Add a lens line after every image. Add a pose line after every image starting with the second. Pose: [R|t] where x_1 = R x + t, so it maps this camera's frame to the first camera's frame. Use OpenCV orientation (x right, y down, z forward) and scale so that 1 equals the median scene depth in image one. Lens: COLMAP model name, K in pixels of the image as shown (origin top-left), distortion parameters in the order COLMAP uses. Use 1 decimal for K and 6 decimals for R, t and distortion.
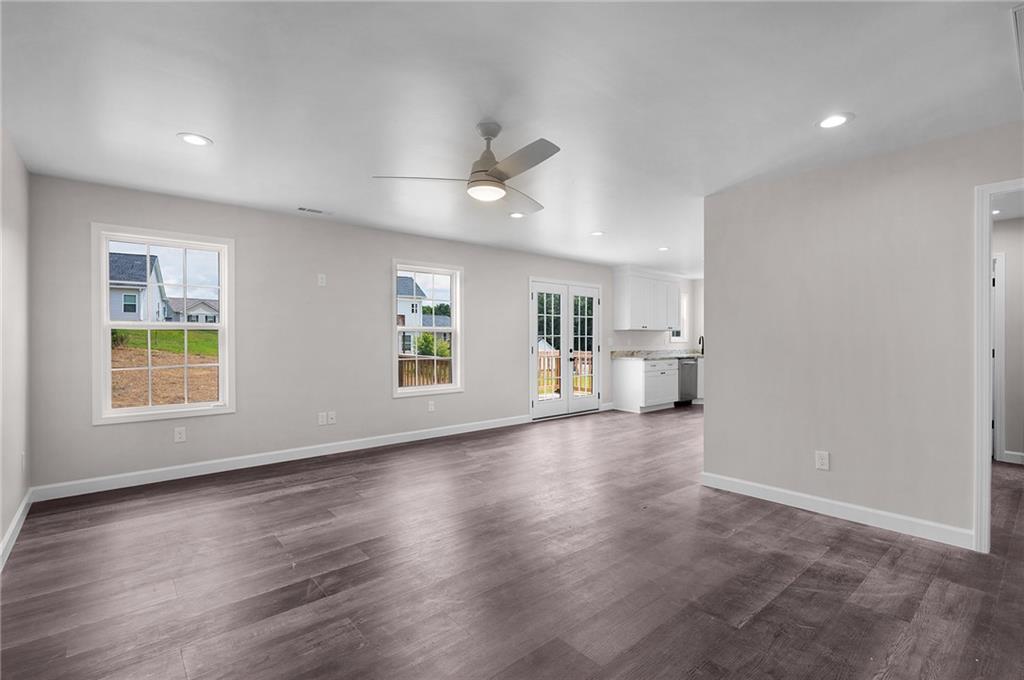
lens RADIAL K [[469.5, 0, 512.0], [0, 469.5, 340.0], [0, 0, 1]] dist [0.001186, 0.000212]
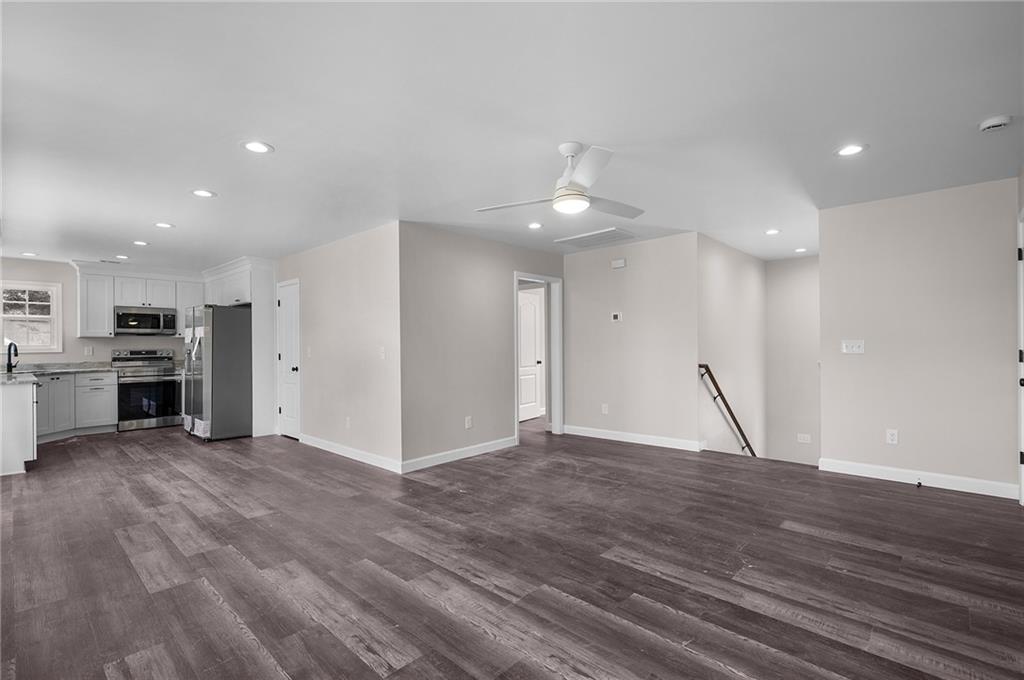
lens RADIAL K [[469.5, 0, 512.0], [0, 469.5, 340.0], [0, 0, 1]] dist [0.001186, 0.000212]
pose [[-0.108370, 0.007874, 0.994079, -0.885272], [0.013237, 0.999891, -0.006477, -0.003826], [-0.994023, 0.012456, -0.108462, 1.008629]]
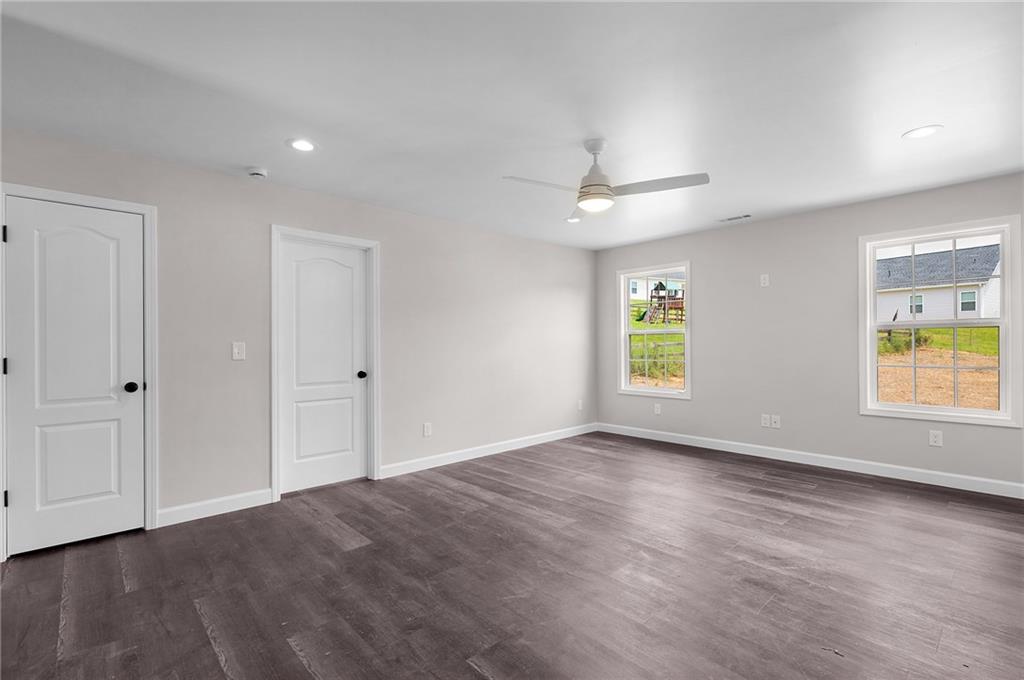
lens RADIAL K [[469.5, 0, 512.0], [0, 469.5, 340.0], [0, 0, 1]] dist [0.001186, 0.000212]
pose [[0.034478, -0.005258, -0.999392, 0.816463], [0.003577, 0.999980, -0.005138, 0.001663], [0.999399, -0.003398, 0.034496, 0.620719]]
